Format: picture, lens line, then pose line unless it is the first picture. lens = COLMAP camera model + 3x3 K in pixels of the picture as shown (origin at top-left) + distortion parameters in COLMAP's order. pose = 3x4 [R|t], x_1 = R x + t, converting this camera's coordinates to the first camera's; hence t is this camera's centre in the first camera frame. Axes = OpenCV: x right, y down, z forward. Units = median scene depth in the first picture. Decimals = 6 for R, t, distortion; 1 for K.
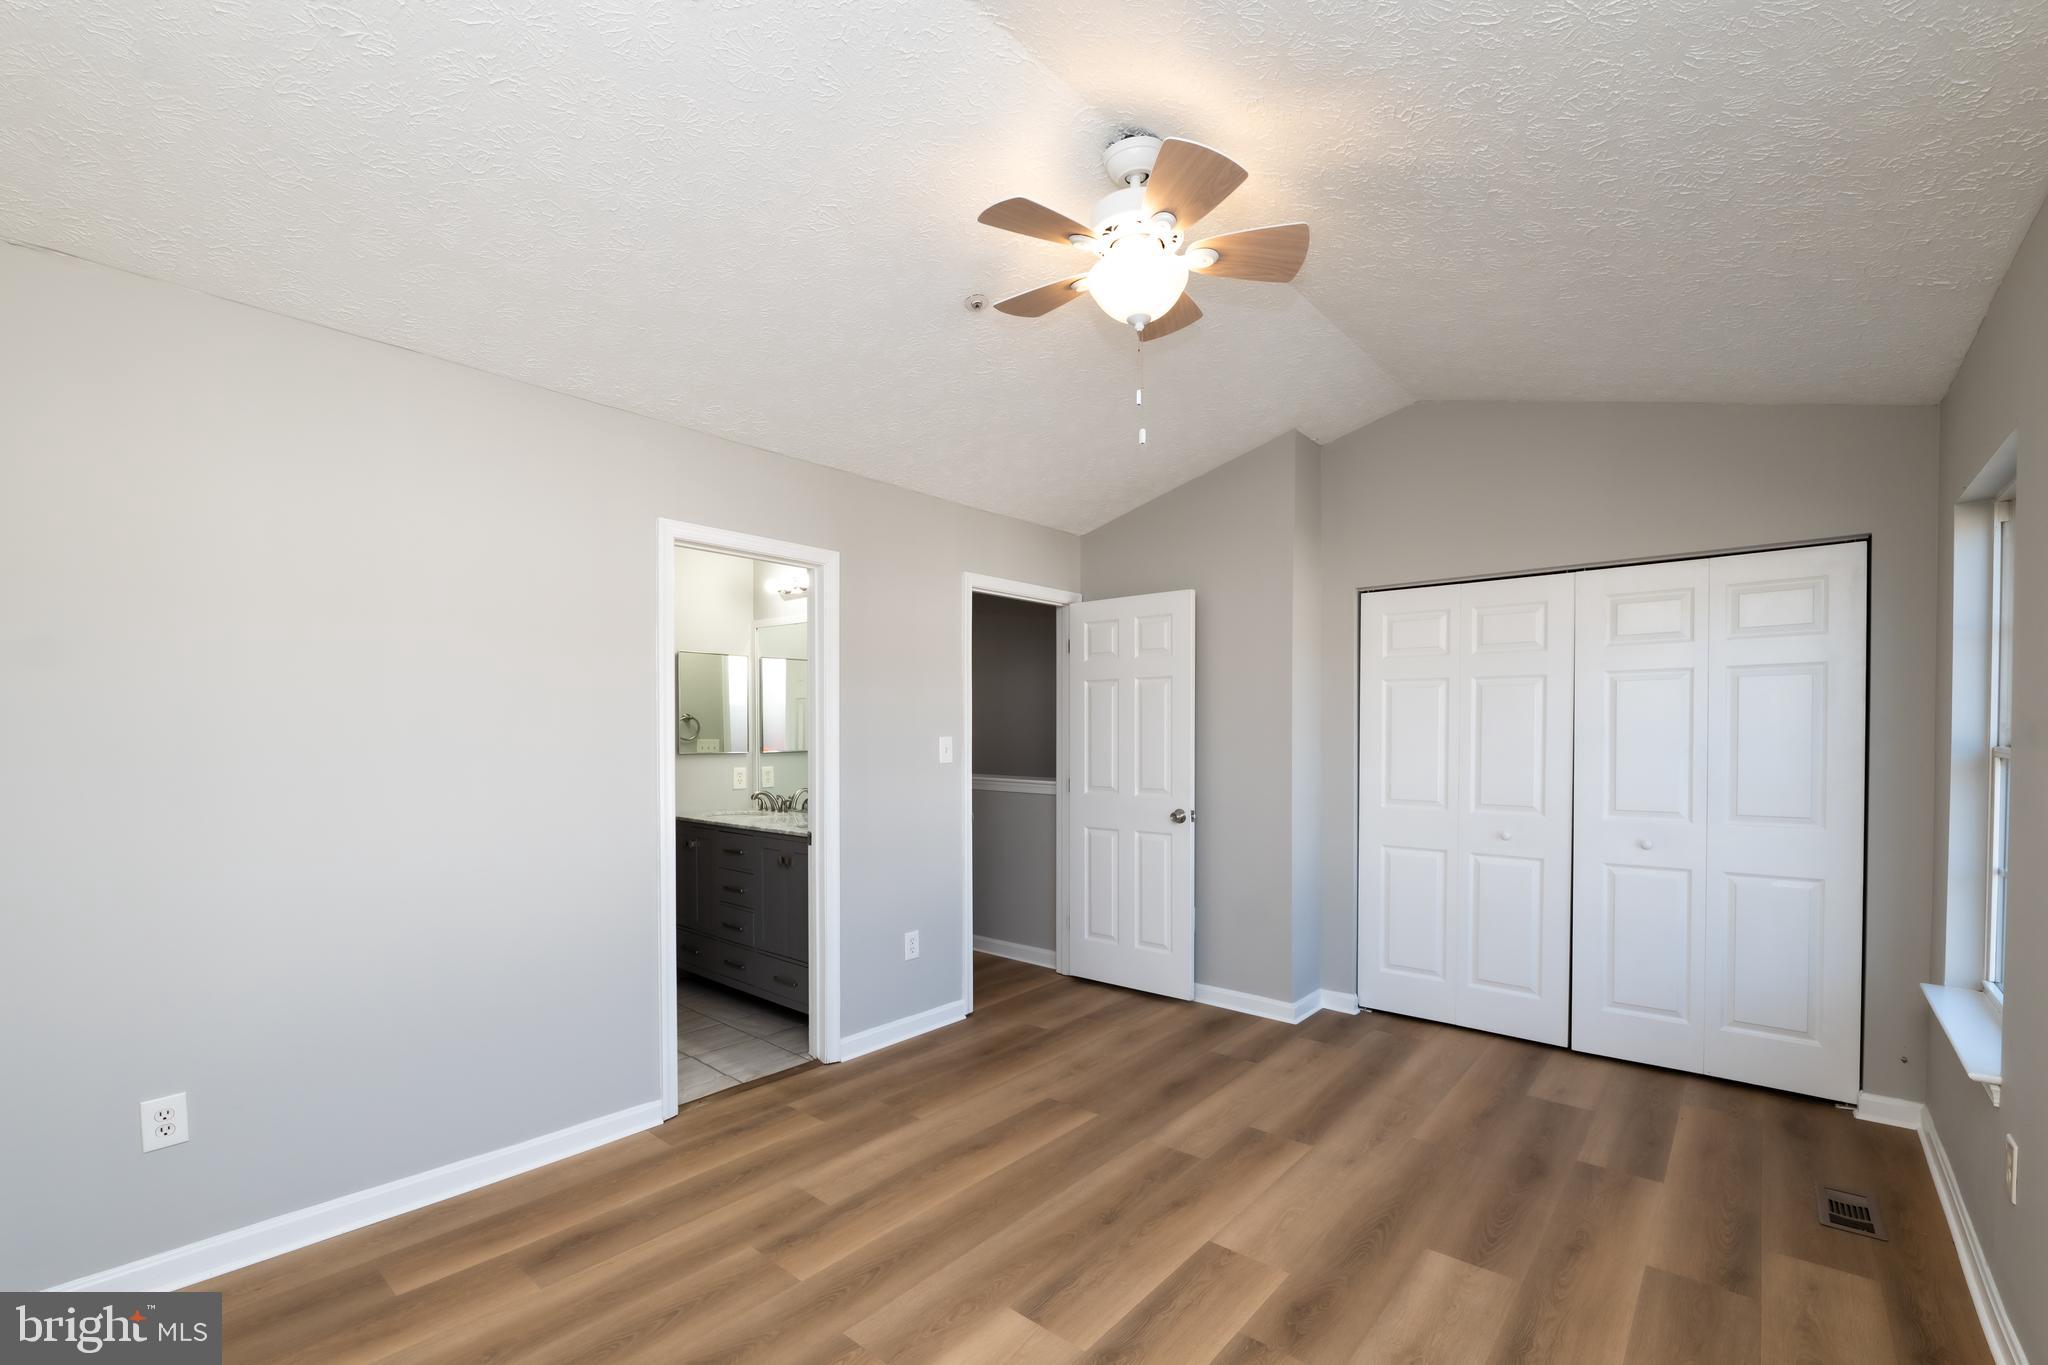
lens RADIAL K [[864.1, 0, 1027.8], [0, 864.1, 739.3], [0, 0, 1]] dist [-0.000934, -0.000219]
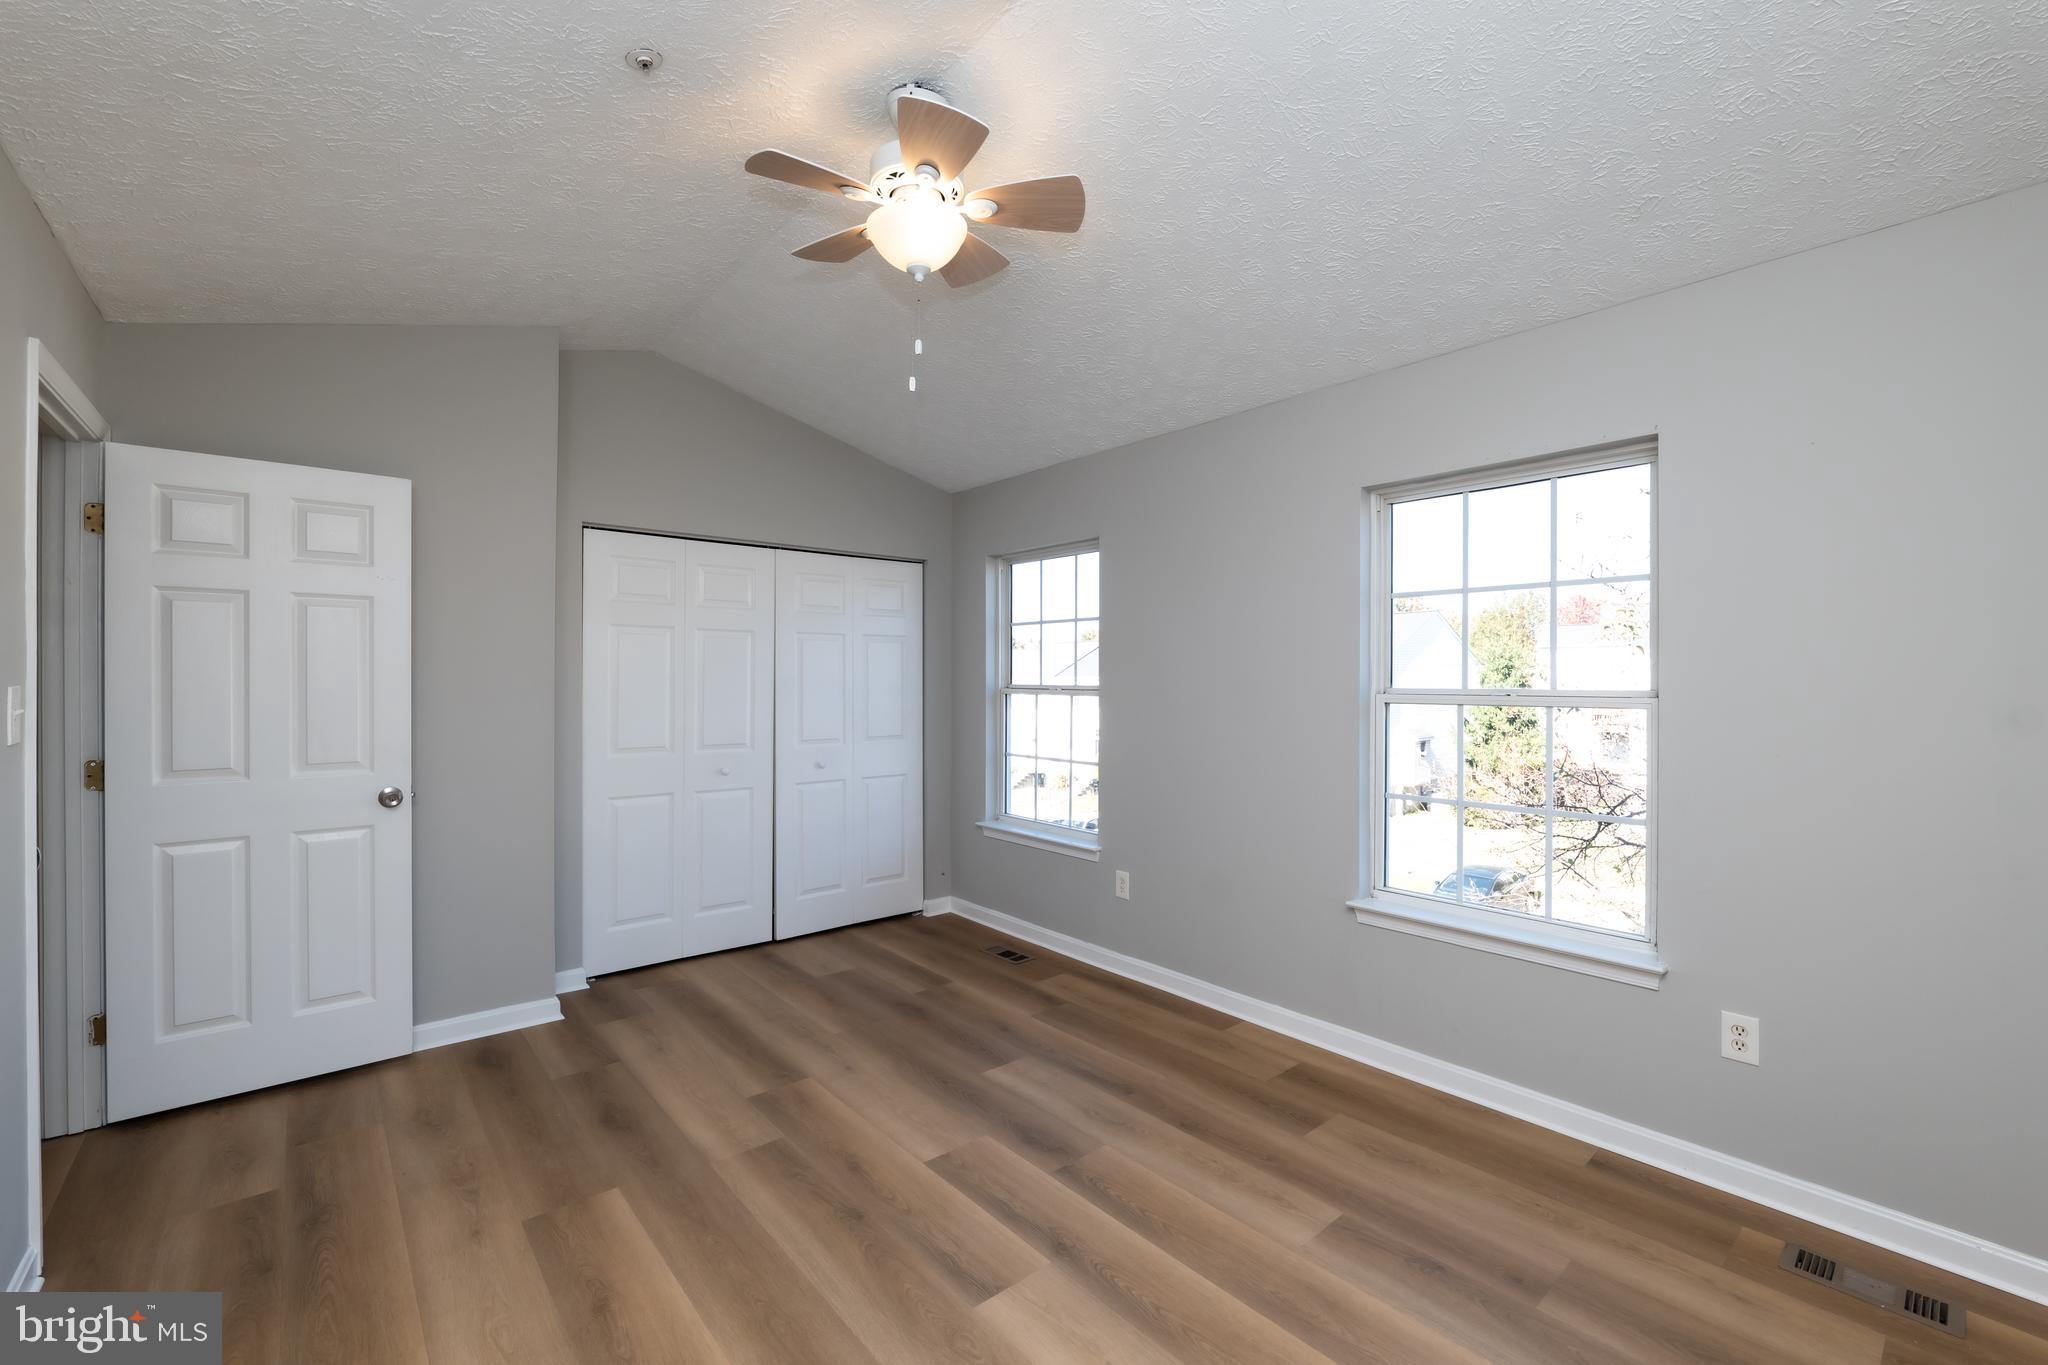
lens RADIAL K [[875.1, 0, 1024.0], [0, 875.1, 682.5], [0, 0, 1]] dist [-0.000388, -0.000075]
pose [[0.162170, -0.000390, 0.986763, -0.581527], [0.006078, 0.999981, -0.000604, -0.001273], [-0.986744, 0.006096, 0.162169, 0.499124]]
